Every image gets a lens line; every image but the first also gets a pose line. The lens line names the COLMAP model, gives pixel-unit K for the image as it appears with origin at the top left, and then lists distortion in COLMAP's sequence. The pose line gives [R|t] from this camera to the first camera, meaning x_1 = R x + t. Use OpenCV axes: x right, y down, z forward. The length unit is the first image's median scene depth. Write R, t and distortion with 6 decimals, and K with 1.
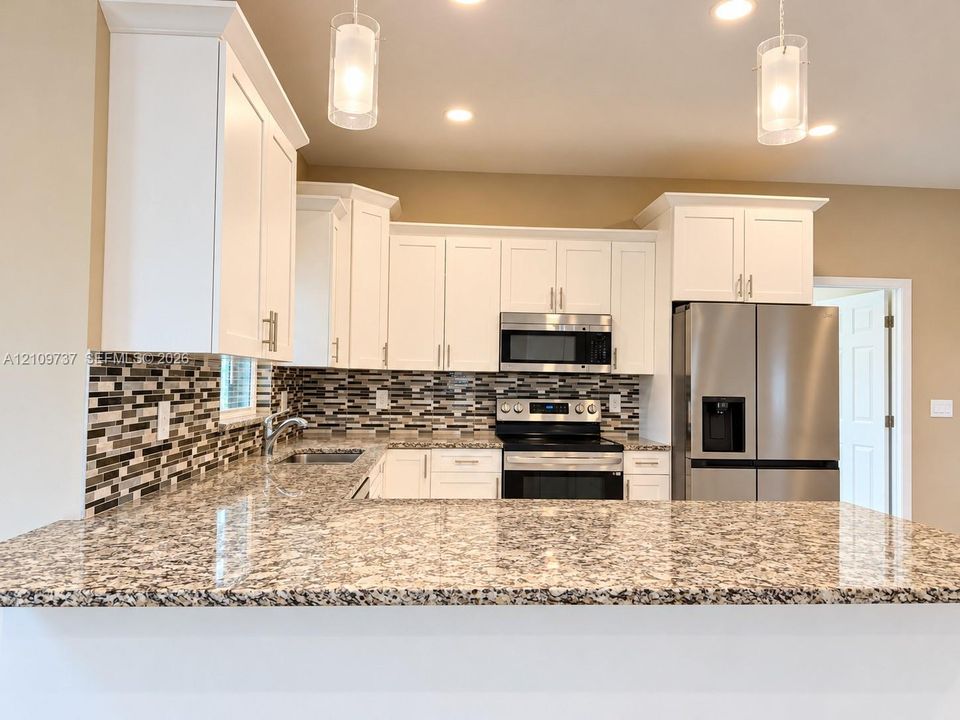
lens RADIAL K [[584.0, 0, 474.9], [0, 584.0, 363.1], [0, 0, 1]] dist [0.048682, -0.000314]
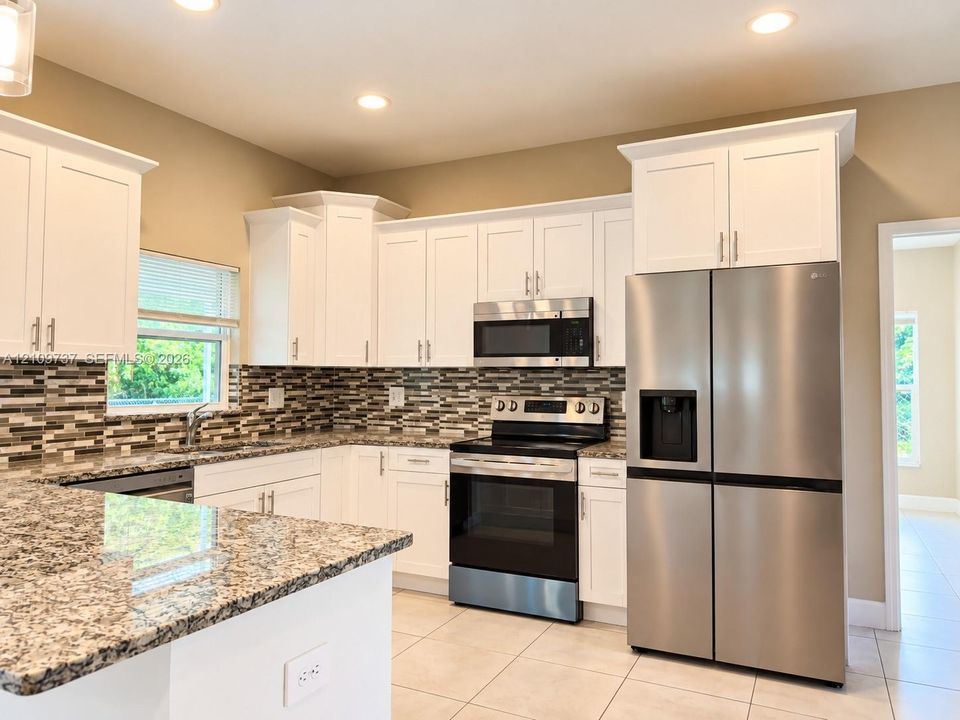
lens RADIAL K [[668.5, 0, 483.5], [0, 668.5, 366.0], [0, 0, 1]] dist [0.068870, -0.000643]
pose [[0.878133, -0.021338, -0.477940, 0.563692], [0.024867, 0.999690, 0.001059, 0.012648], [0.477769, -0.012815, 0.878392, 0.065606]]
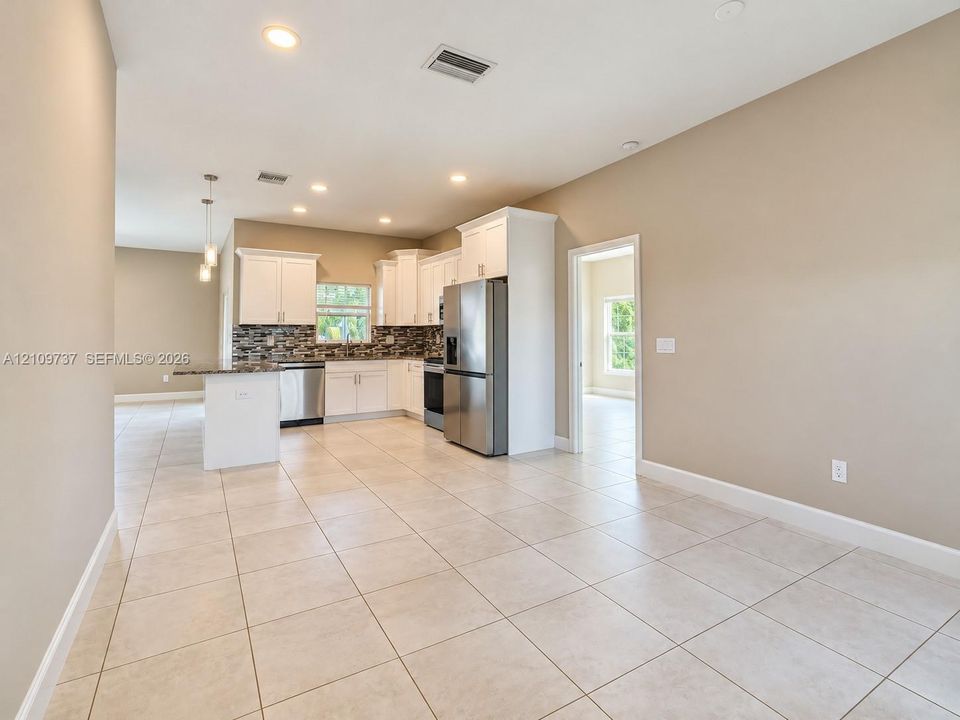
lens RADIAL K [[471.7, 0, 472.8], [0, 471.7, 358.6], [0, 0, 1]] dist [-0.044639, -0.000129]
pose [[0.477265, 0.033189, -0.878133, 1.550384], [0.033598, 0.997867, 0.055975, 0.043125], [0.878117, -0.056218, 0.475131, 0.291217]]
